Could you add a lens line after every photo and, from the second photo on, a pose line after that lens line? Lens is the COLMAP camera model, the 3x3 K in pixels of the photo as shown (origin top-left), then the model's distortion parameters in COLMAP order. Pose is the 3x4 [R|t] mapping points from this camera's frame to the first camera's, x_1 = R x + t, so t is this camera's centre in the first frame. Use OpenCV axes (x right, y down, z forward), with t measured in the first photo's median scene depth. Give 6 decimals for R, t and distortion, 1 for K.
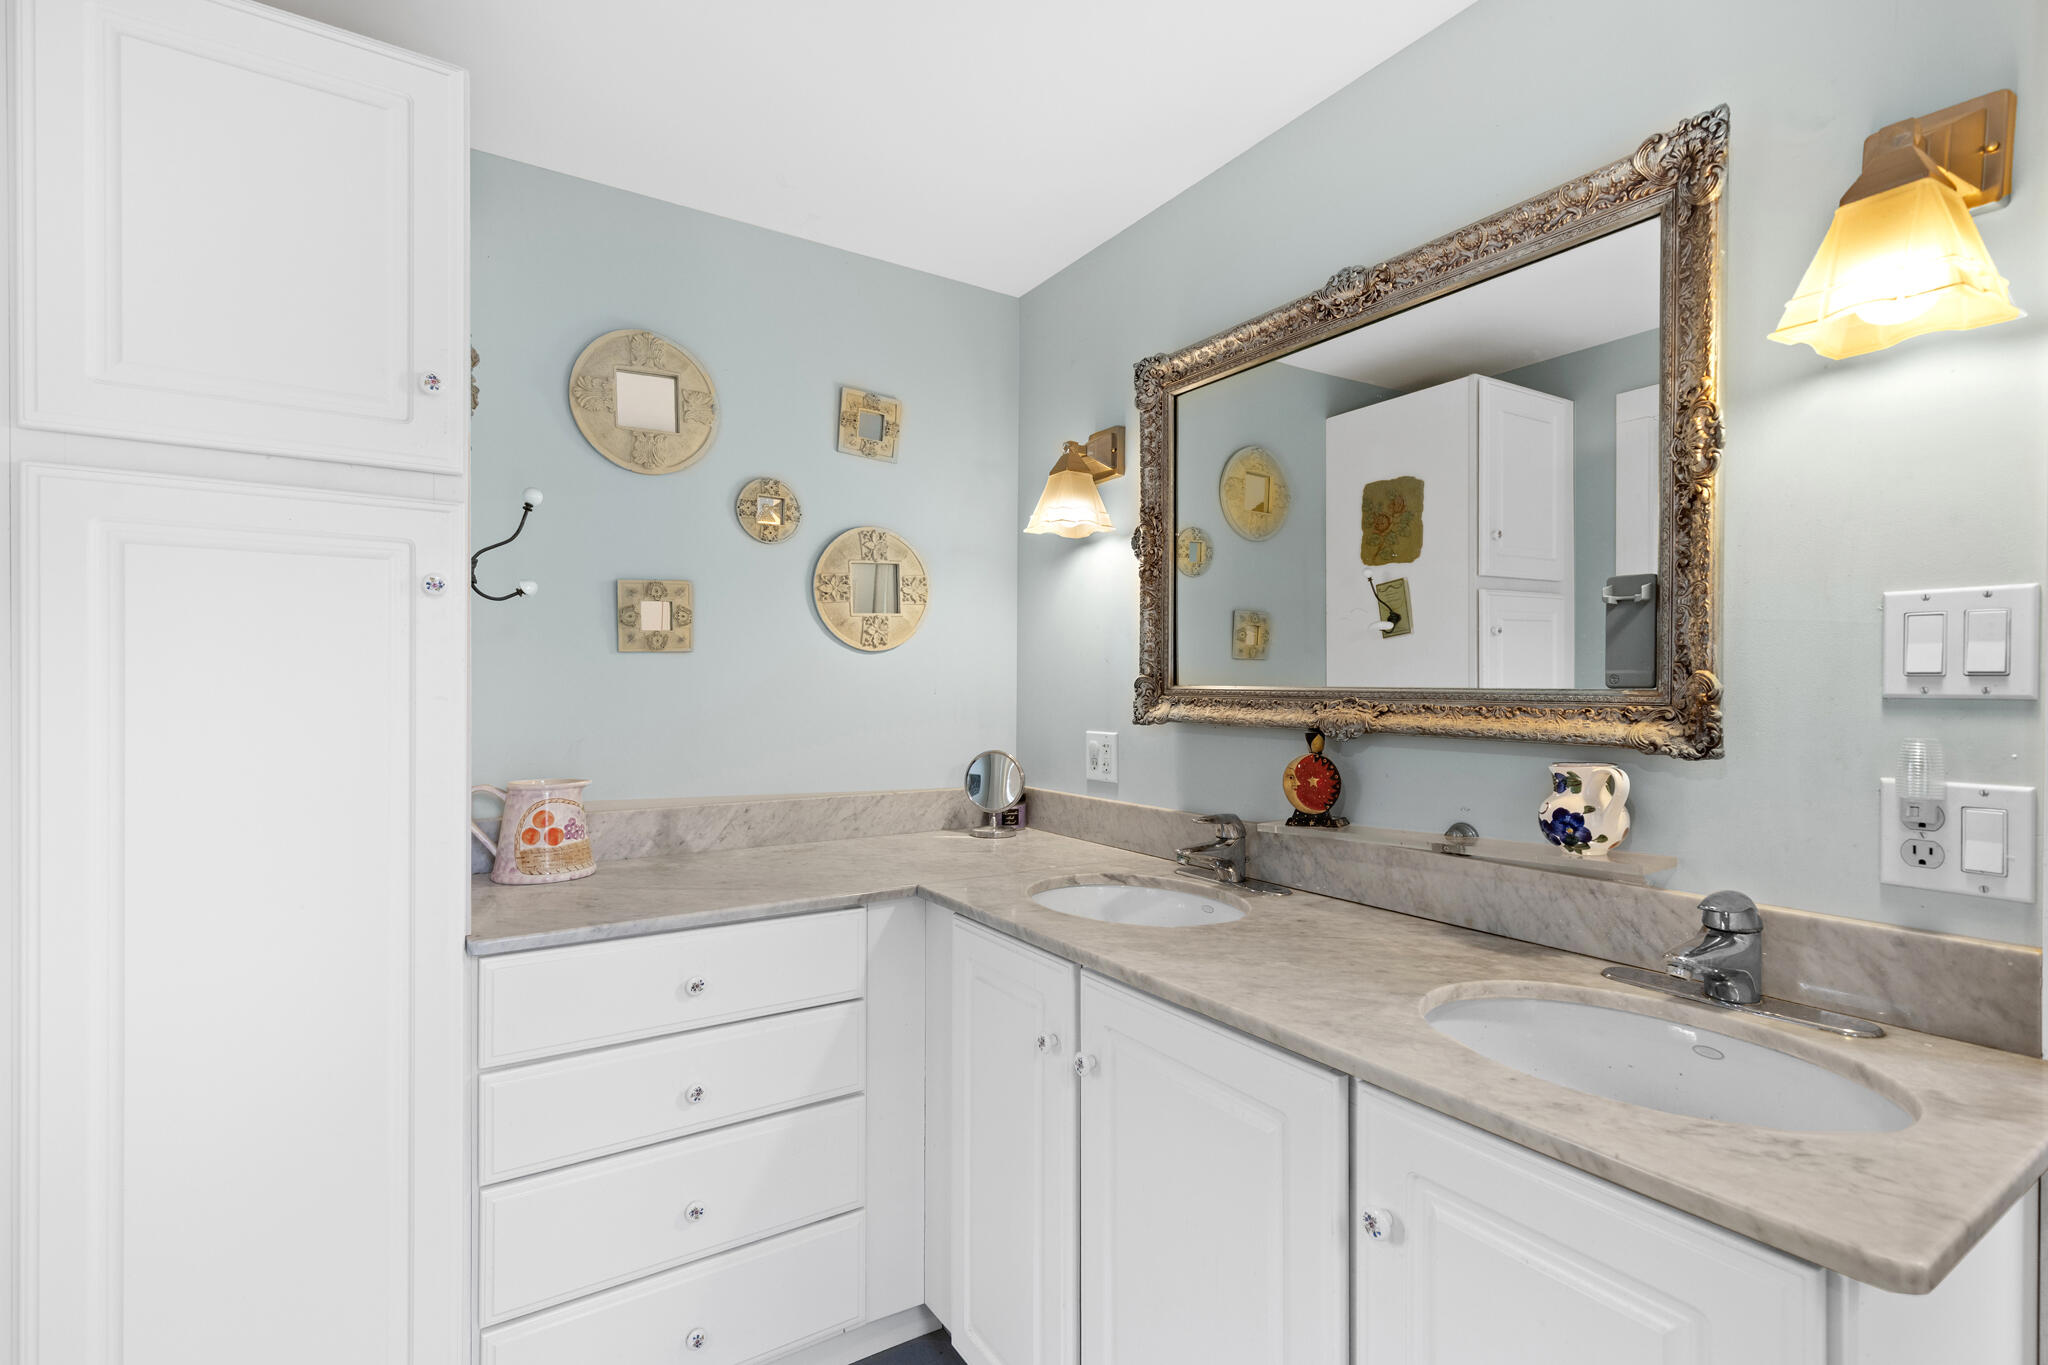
lens RADIAL K [[923.0, 0, 1026.3], [0, 923.0, 682.5], [0, 0, 1]] dist [0.008794, -0.001904]
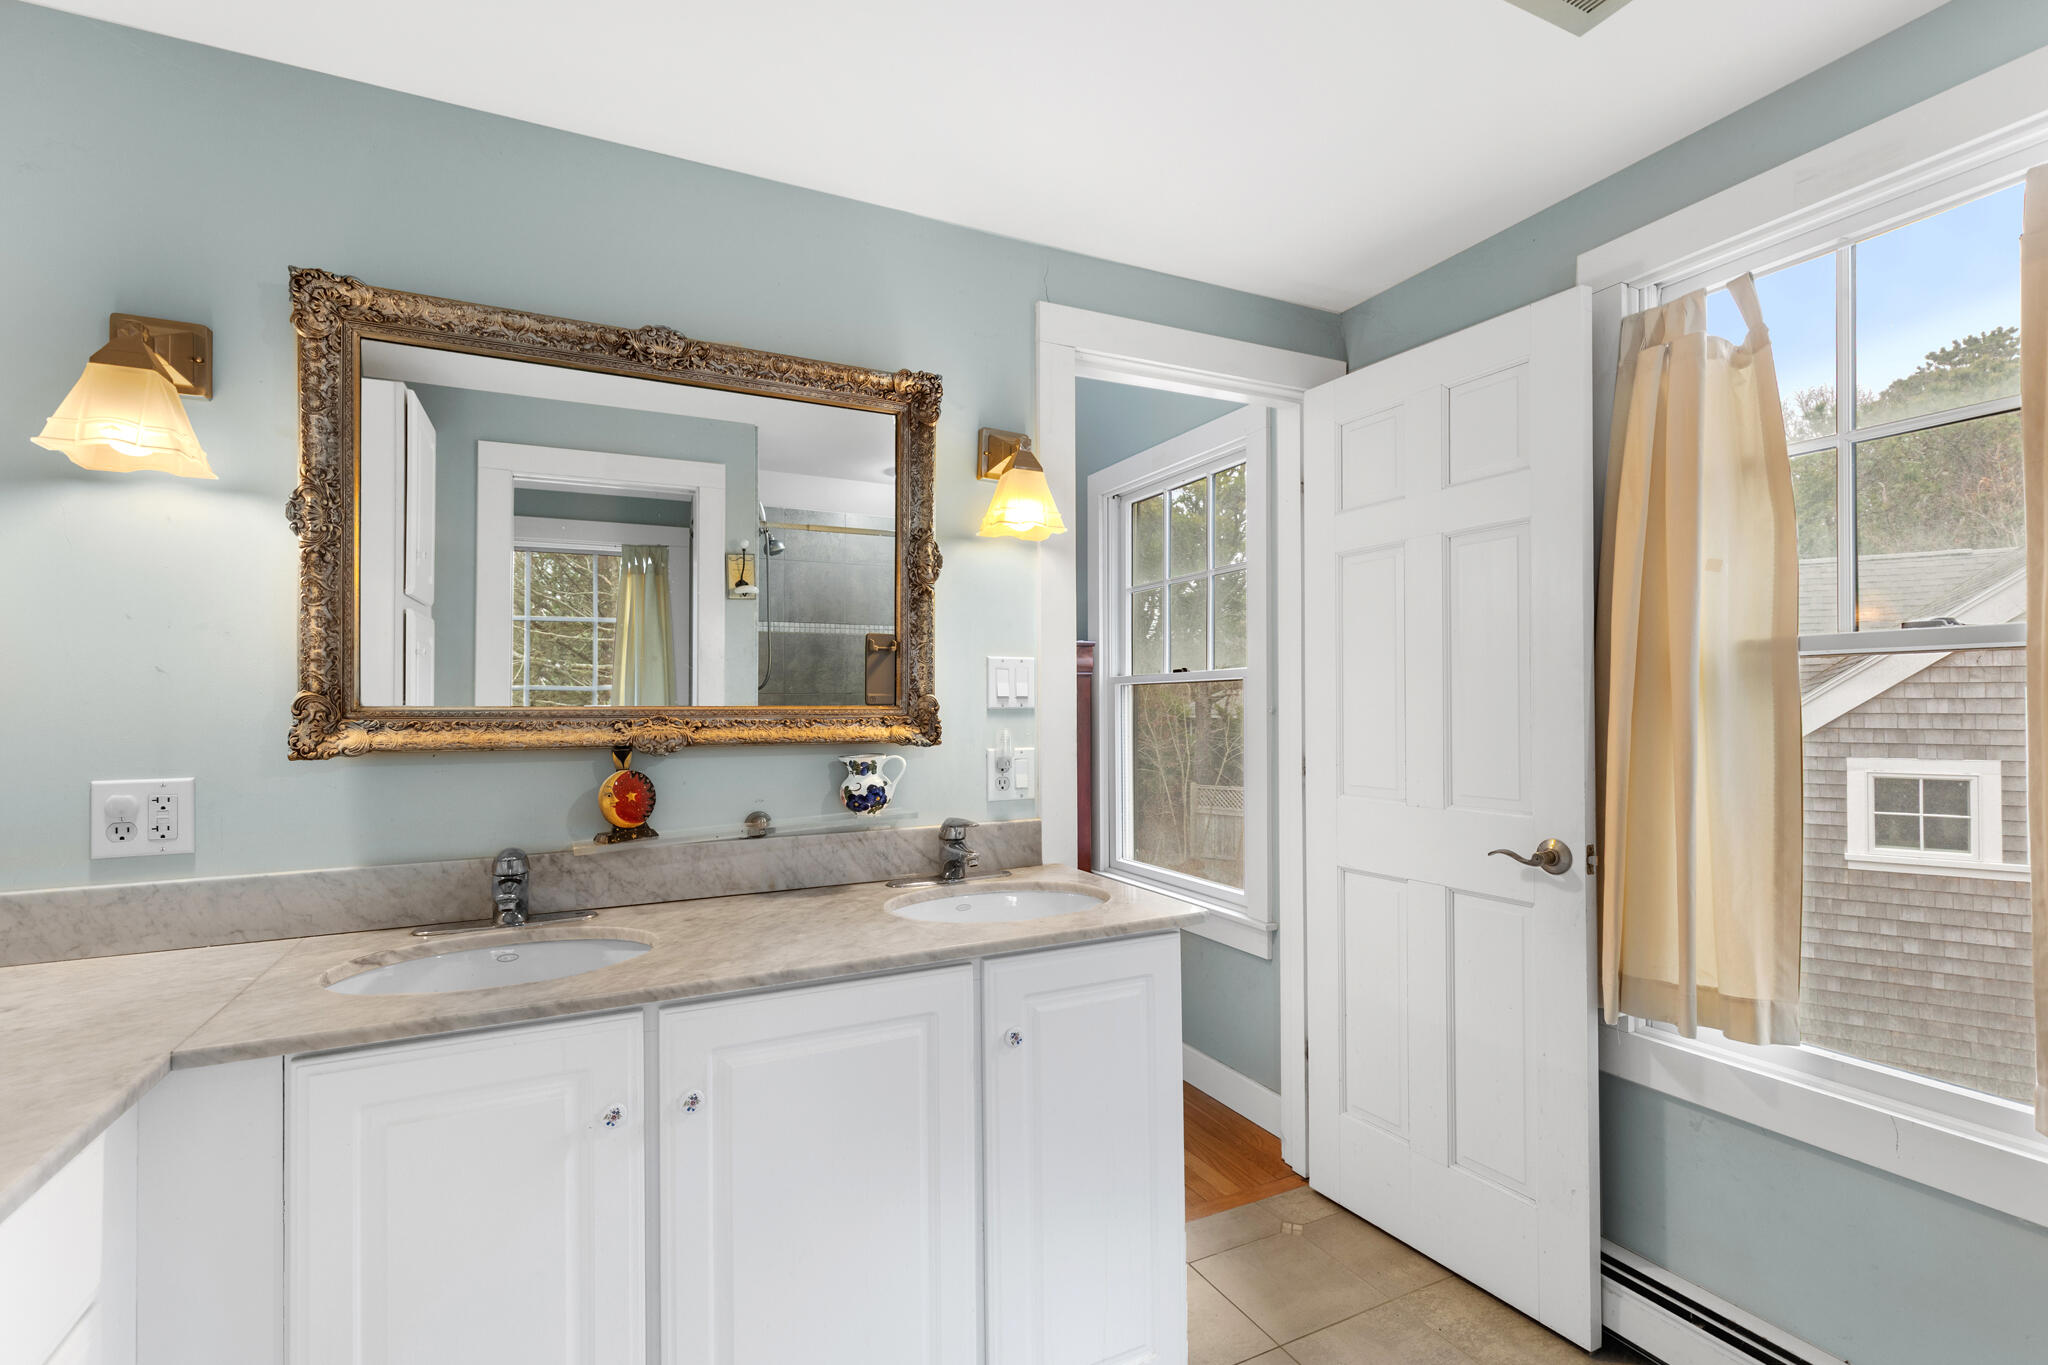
lens RADIAL K [[923.0, 0, 1017.1], [0, 923.0, 691.5], [0, 0, 1]] dist [0.008794, -0.001904]
pose [[0.136918, 0.010187, 0.990530, -0.667263], [0.002400, 0.999941, -0.010616, 0.000387], [-0.990580, 0.003831, 0.136885, 0.423064]]
